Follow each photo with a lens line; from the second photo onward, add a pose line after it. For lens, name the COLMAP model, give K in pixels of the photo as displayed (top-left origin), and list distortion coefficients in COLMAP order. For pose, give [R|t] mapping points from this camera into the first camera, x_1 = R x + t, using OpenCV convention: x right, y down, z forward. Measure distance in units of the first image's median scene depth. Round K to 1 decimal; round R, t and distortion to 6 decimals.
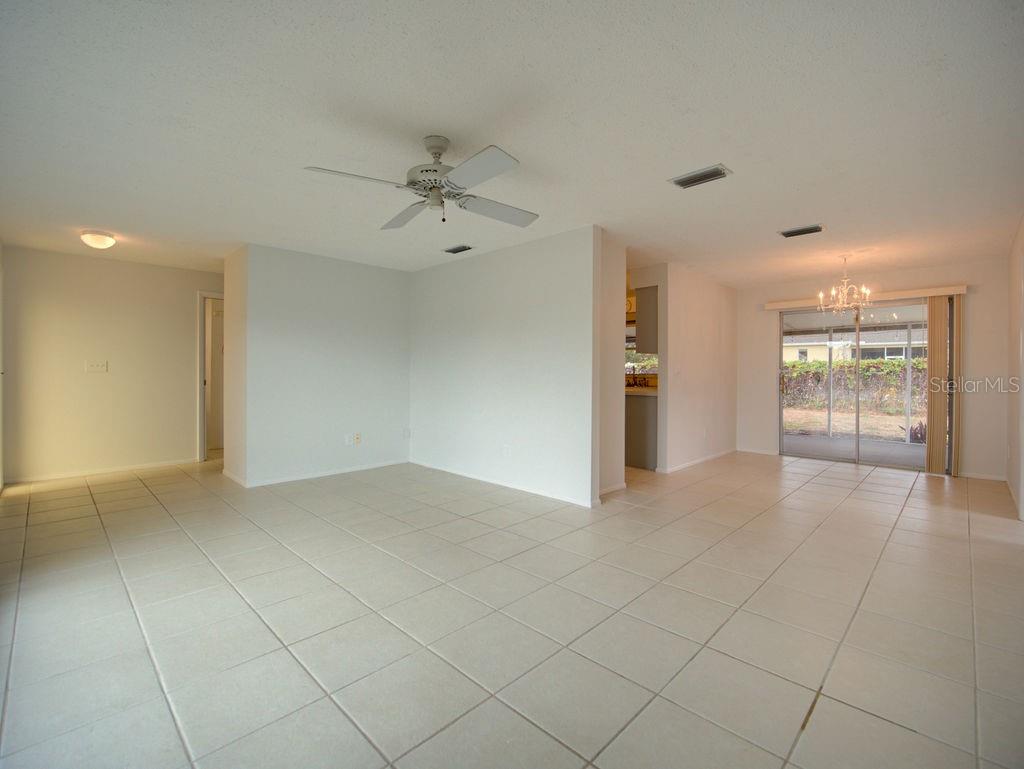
lens RADIAL K [[475.0, 0, 514.5], [0, 475.0, 371.3], [0, 0, 1]] dist [-0.003010, -0.000526]
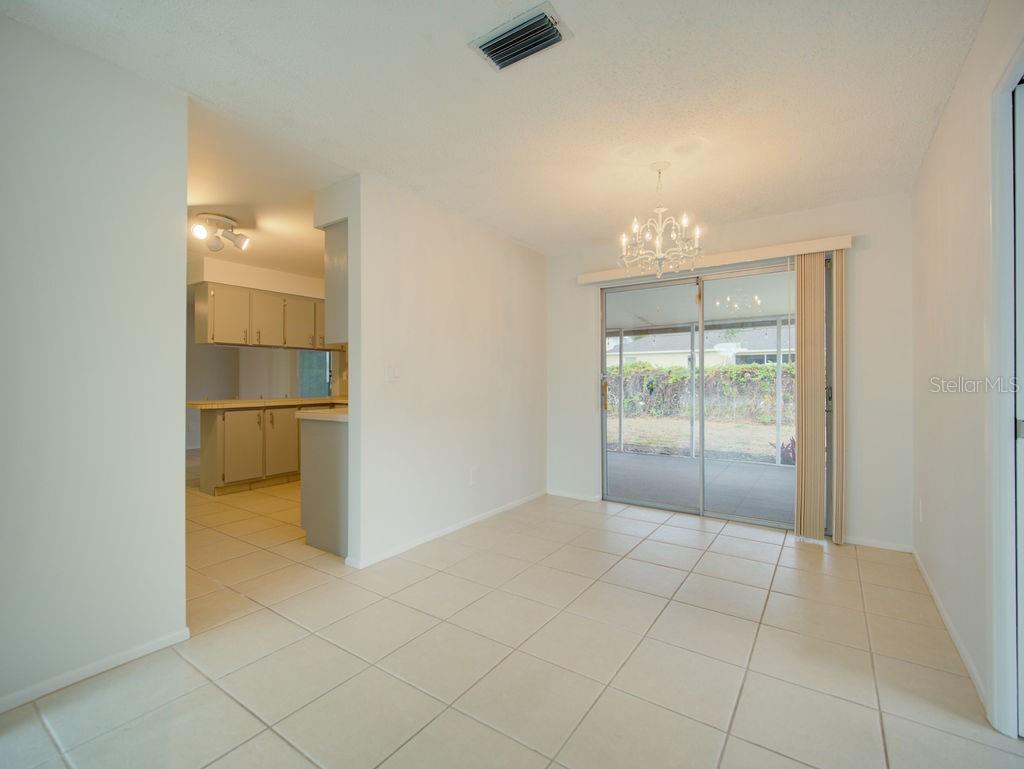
lens RADIAL K [[463.2, 0, 510.1], [0, 463.2, 375.5], [0, 0, 1]] dist [0.002088, -0.000302]
pose [[0.987915, -0.004148, 0.154939, 0.325657], [0.005373, 0.999958, -0.007483, 0.002682], [-0.154901, 0.008225, 0.987896, 0.366225]]
